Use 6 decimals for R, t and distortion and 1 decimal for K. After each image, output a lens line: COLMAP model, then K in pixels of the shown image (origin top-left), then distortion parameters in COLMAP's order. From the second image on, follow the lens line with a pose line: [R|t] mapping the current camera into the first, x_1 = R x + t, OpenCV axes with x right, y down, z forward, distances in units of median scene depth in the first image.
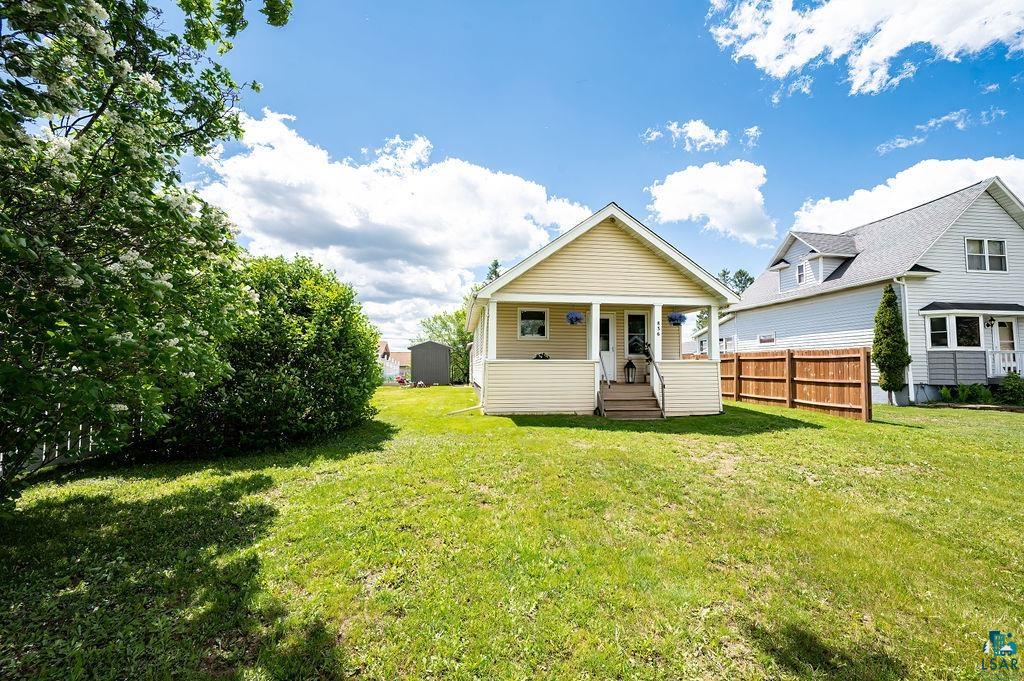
lens RADIAL K [[397.0, 0, 512.0], [0, 397.0, 350.8], [0, 0, 1]] dist [0.000945, -0.000116]
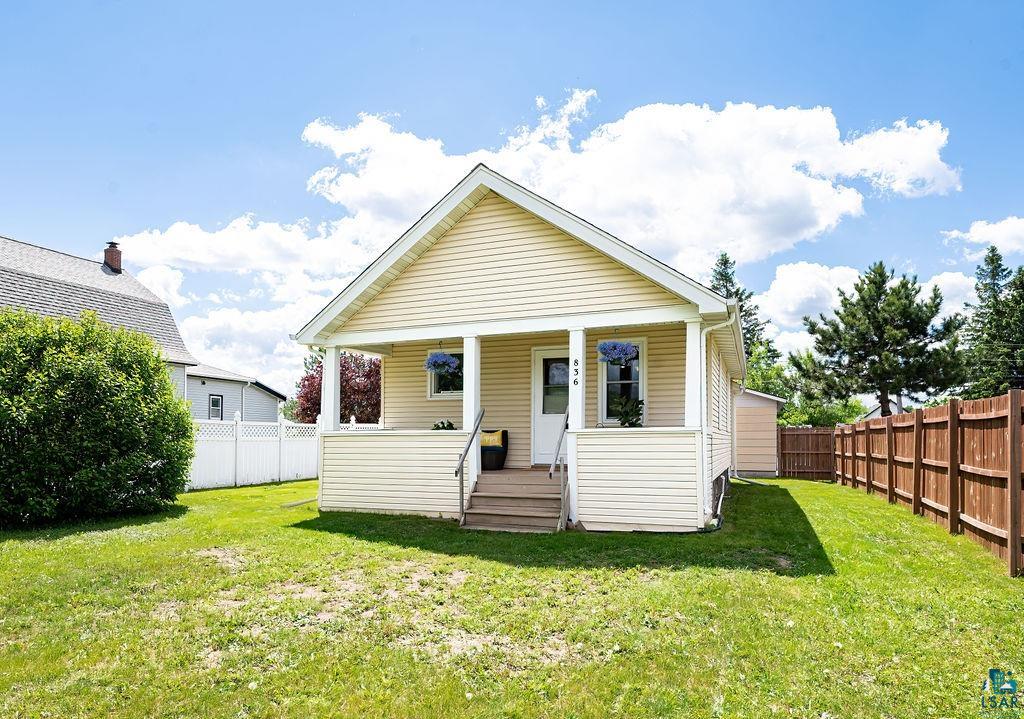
lens RADIAL K [[637.6, 0, 512.3], [0, 637.6, 432.1], [0, 0, 1]] dist [0.023248, 0.000248]
pose [[0.870072, -0.008777, -0.492847, 0.729361], [0.022713, 0.999493, 0.022298, 0.006056], [0.492402, -0.030595, 0.869830, 0.175048]]
